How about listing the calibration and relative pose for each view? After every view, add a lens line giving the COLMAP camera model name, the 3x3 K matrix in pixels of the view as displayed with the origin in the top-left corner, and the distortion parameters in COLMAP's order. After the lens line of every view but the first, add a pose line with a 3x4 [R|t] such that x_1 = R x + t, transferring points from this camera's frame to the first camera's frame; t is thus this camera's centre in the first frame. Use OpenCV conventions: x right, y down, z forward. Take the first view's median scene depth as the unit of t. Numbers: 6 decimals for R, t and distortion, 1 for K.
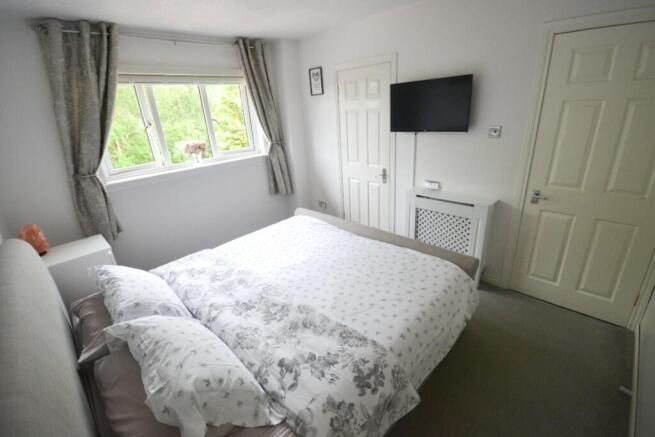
lens RADIAL K [[293.4, 0, 326.8], [0, 293.4, 218.5], [0, 0, 1]] dist [-0.003871, -0.001164]
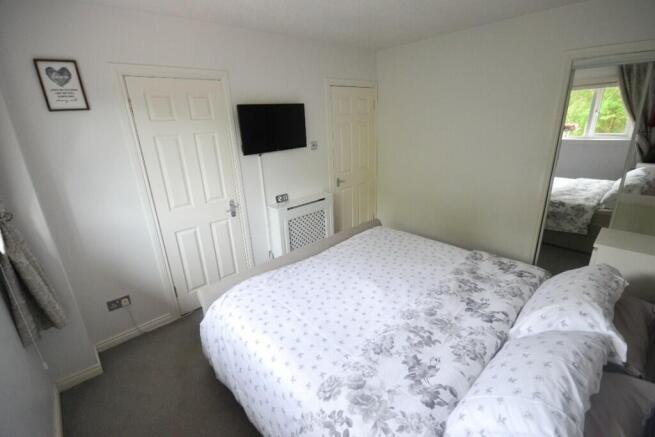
lens RADIAL K [[293.4, 0, 326.1], [0, 293.4, 216.4], [0, 0, 1]] dist [-0.003871, -0.001164]
pose [[0.042482, -0.253428, 0.966421, -0.819252], [0.401492, 0.890085, 0.215761, -0.258663], [-0.914877, 0.378845, 0.139562, 0.829159]]
